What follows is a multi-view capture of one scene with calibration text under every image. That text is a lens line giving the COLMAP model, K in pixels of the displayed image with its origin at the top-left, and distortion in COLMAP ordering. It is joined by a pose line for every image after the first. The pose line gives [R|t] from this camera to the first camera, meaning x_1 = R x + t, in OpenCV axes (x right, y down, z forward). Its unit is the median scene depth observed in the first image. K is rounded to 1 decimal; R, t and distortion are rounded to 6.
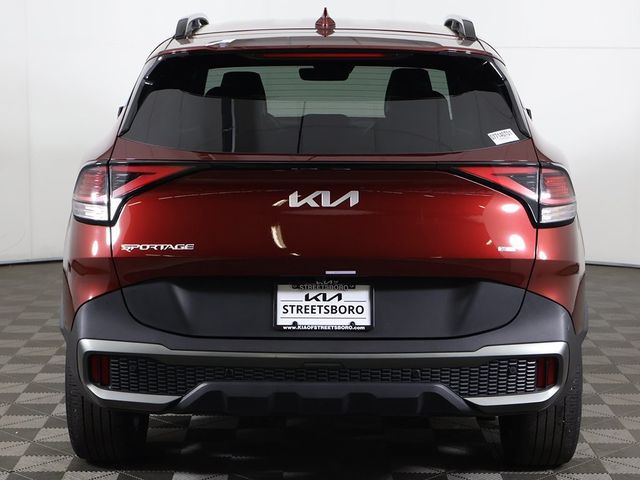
lens RADIAL K [[1126.9, 0, 320.0], [0, 1126.9, 240.0], [0, 0, 1]] dist [0.150031, -0.039471]
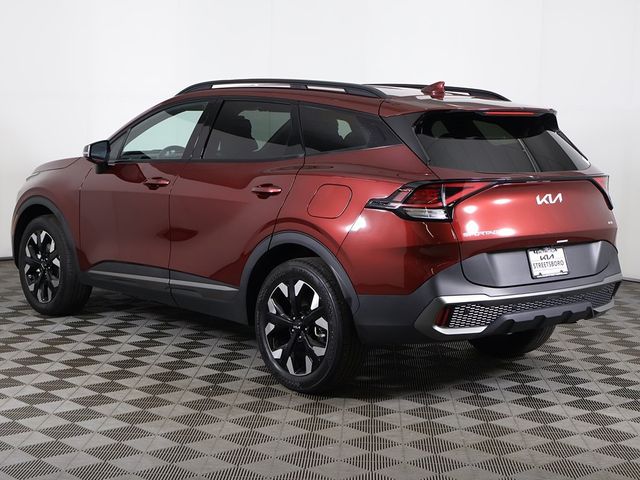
lens RADIAL K [[1126.9, 0, 320.0], [0, 1126.9, 240.0], [0, 0, 1]] dist [0.150031, -0.039471]
pose [[0.750274, -0.062408, 0.658175, -1.345383], [0.076927, 0.997013, 0.006845, -0.012353], [-0.656636, 0.045496, 0.752834, -0.055151]]
